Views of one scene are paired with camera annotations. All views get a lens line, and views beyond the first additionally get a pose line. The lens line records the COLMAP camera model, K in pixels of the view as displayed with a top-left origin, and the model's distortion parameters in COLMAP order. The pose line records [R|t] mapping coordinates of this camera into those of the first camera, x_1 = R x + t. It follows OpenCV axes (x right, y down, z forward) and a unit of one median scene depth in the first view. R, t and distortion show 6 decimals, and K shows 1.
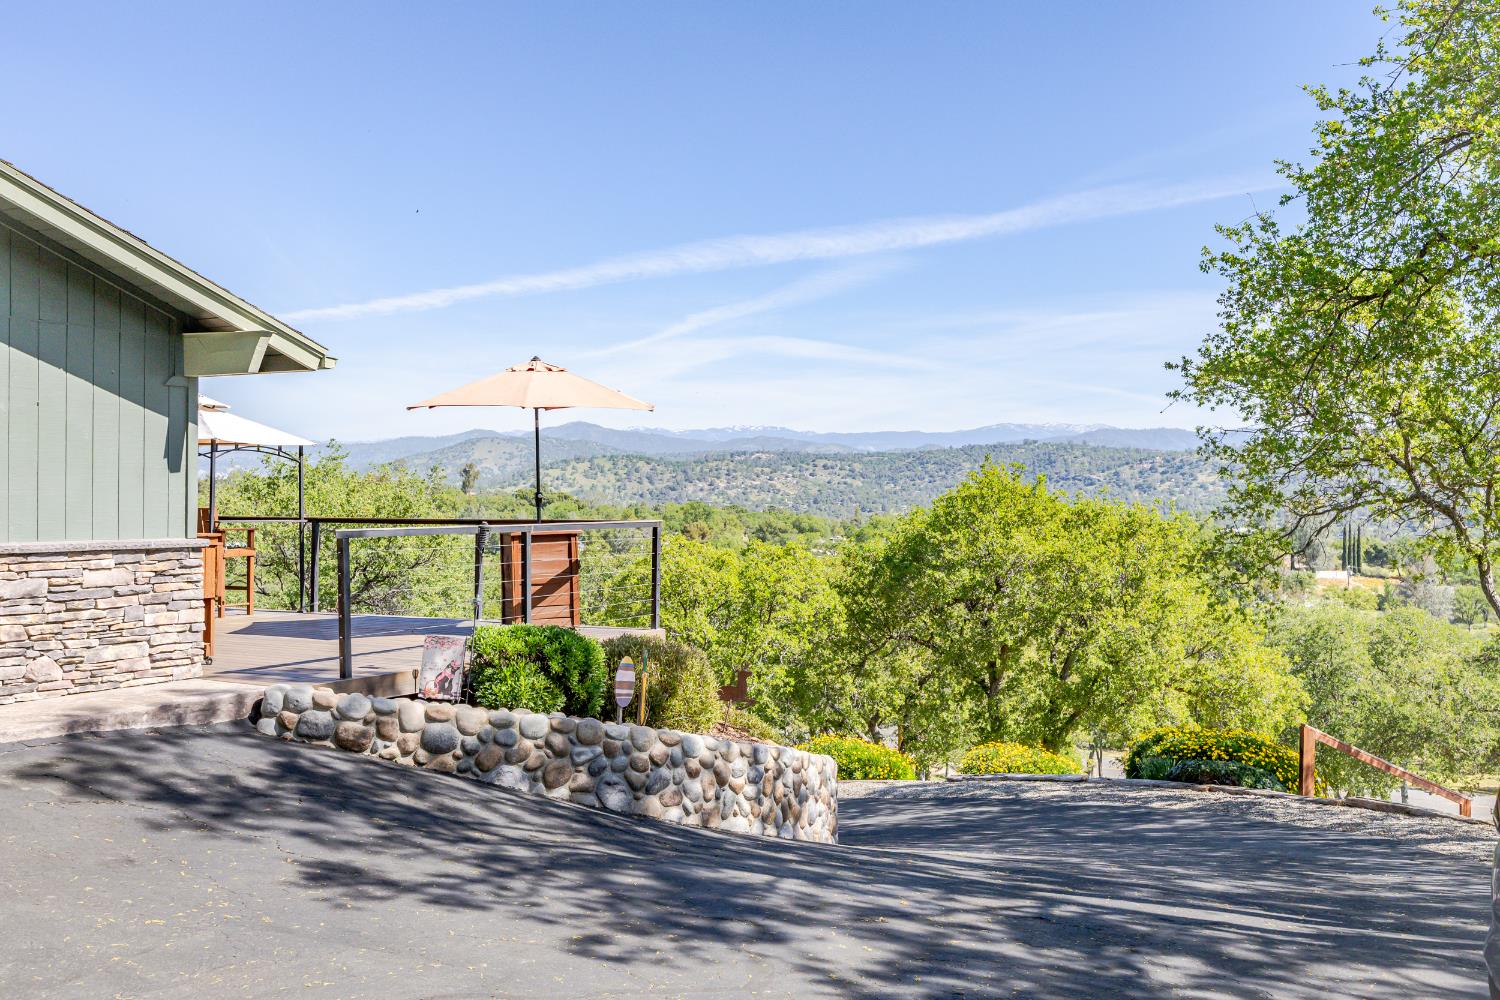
lens RADIAL K [[1424.4, 0, 752.0], [0, 1424.4, 502.6], [0, 0, 1]] dist [-0.000102, 0.000000]
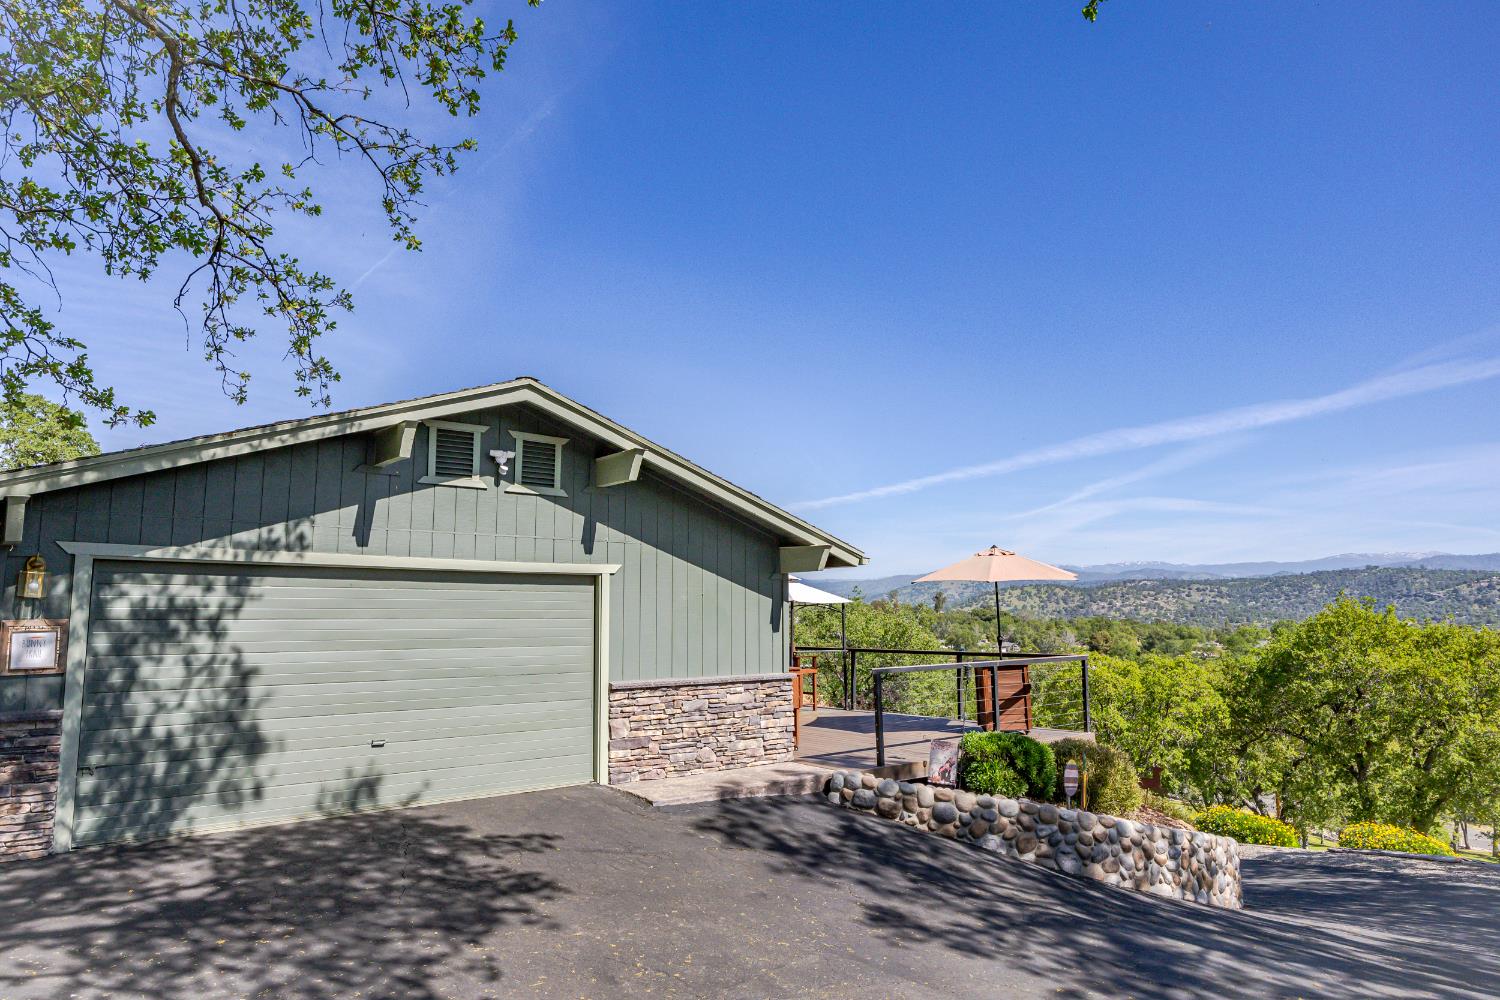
lens RADIAL K [[934.0, 0, 746.9], [0, 934.0, 498.3], [0, 0, 1]] dist [-0.005381, -0.000251]
pose [[0.921959, -0.056443, -0.383152, -0.014531], [0.007398, 0.991709, -0.128290, -0.035185], [0.387216, 0.115444, 0.914733, -0.015180]]
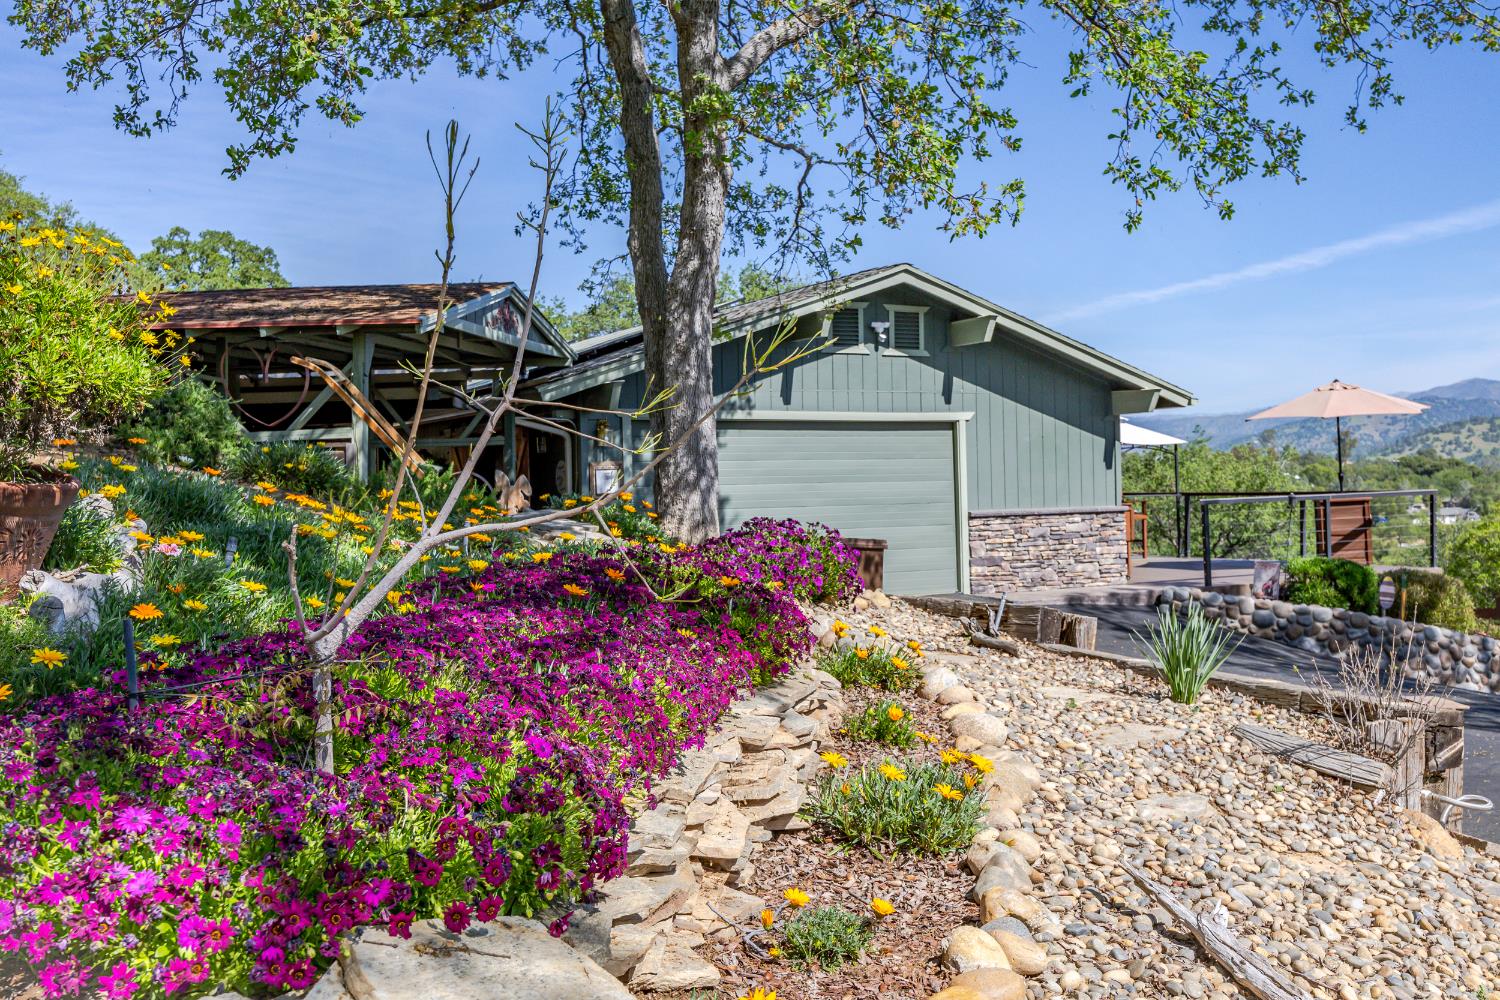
lens RADIAL K [[1424.4, 0, 741.2], [0, 1424.4, 493.8], [0, 0, 1]] dist [-0.000102, 0.000000]
pose [[0.826390, -0.018830, -0.562783, 0.213264], [0.025630, 0.999663, 0.004188, -0.009119], [0.562514, -0.017885, 0.826594, -0.718883]]
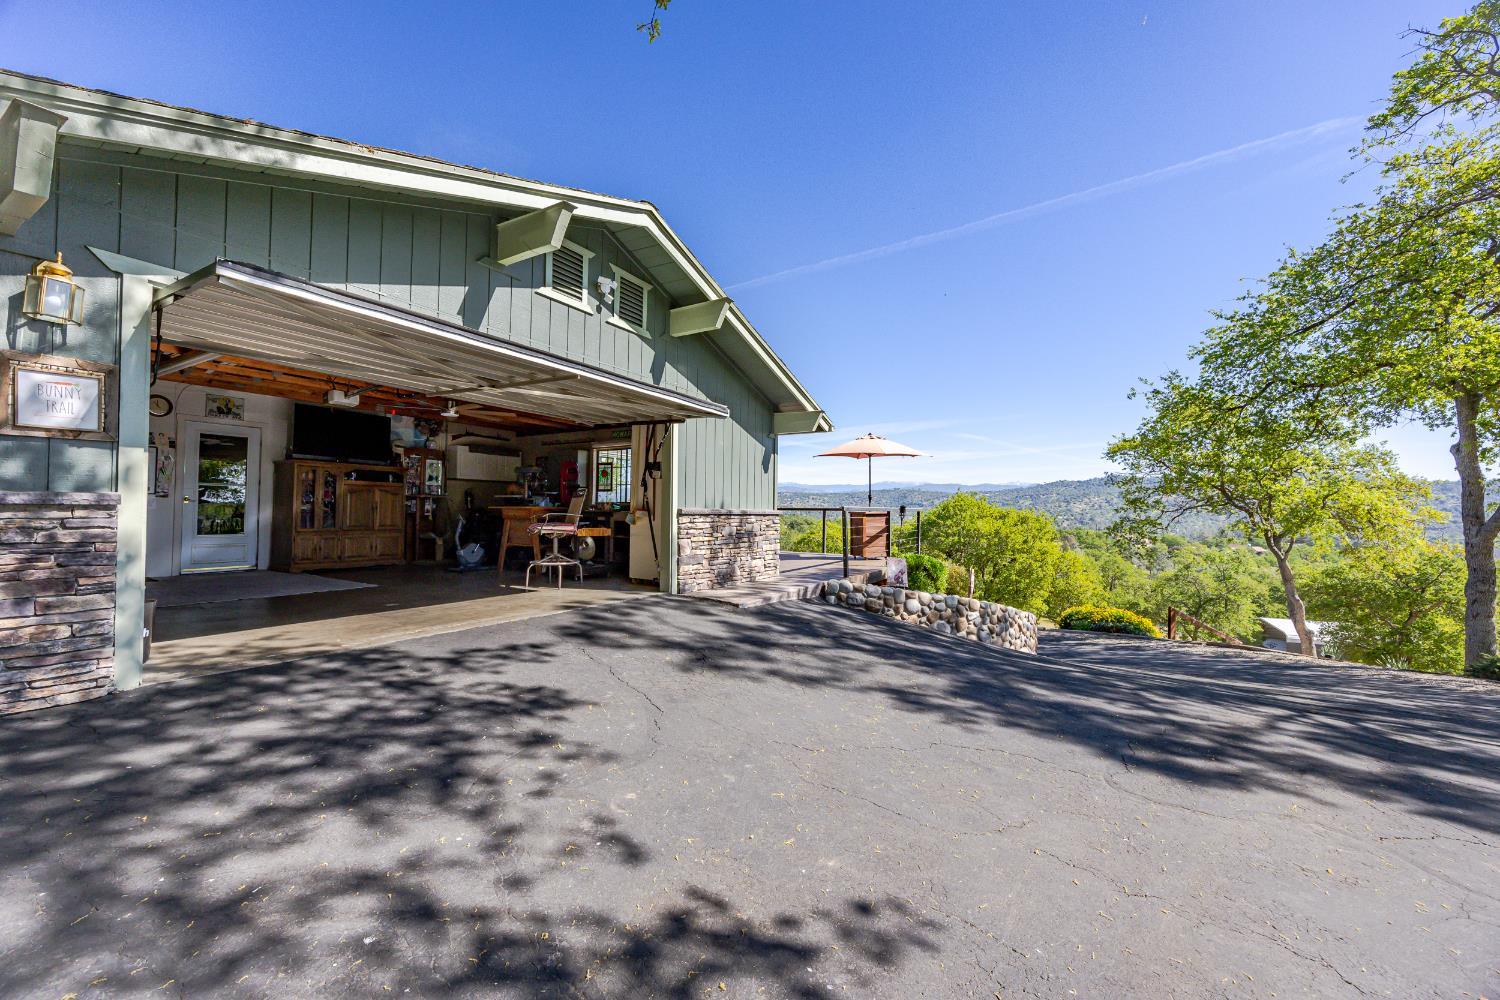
lens RADIAL K [[569.2, 0, 749.2], [0, 569.2, 498.1], [0, 0, 1]] dist [-0.003910, -0.000171]
pose [[0.998345, 0.005045, -0.057288, -0.374514], [-0.006503, 0.999659, -0.025284, 0.028529], [0.057141, 0.025615, 0.998037, 0.148393]]
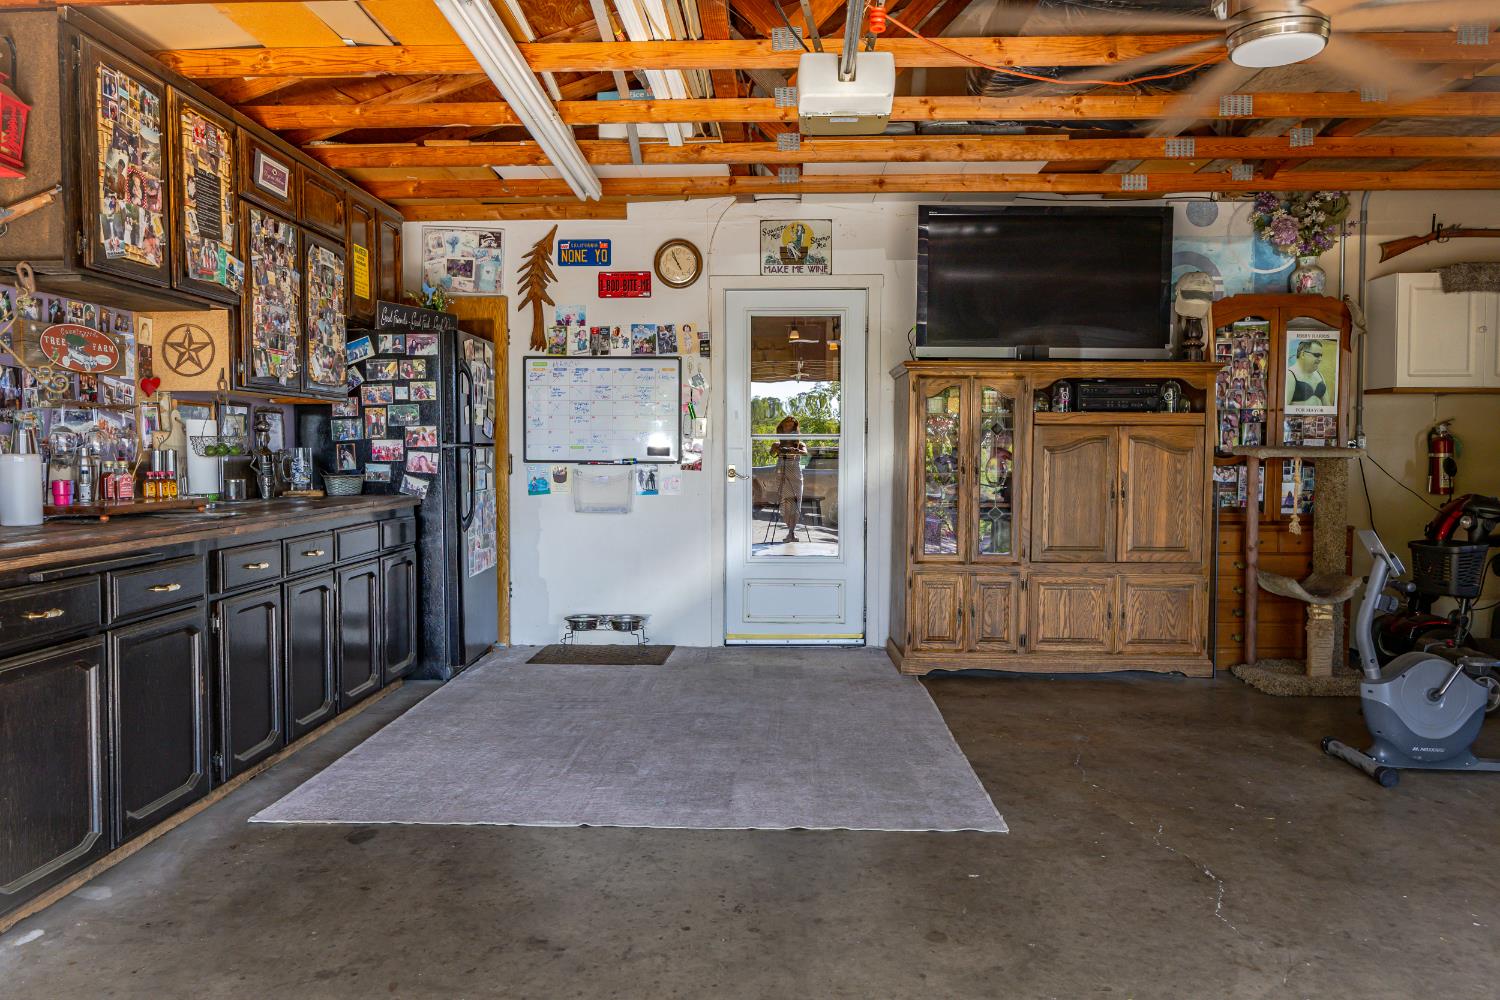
lens RADIAL K [[1079.6, 0, 744.5], [0, 1079.6, 496.0], [0, 0, 1]] dist [0.002327, -0.002293]
pose [[0.440711, 0.035959, -0.896928, -0.462899], [-0.000545, 0.999208, 0.039792, 0.019237], [0.897649, -0.017048, 0.440382, 0.319323]]
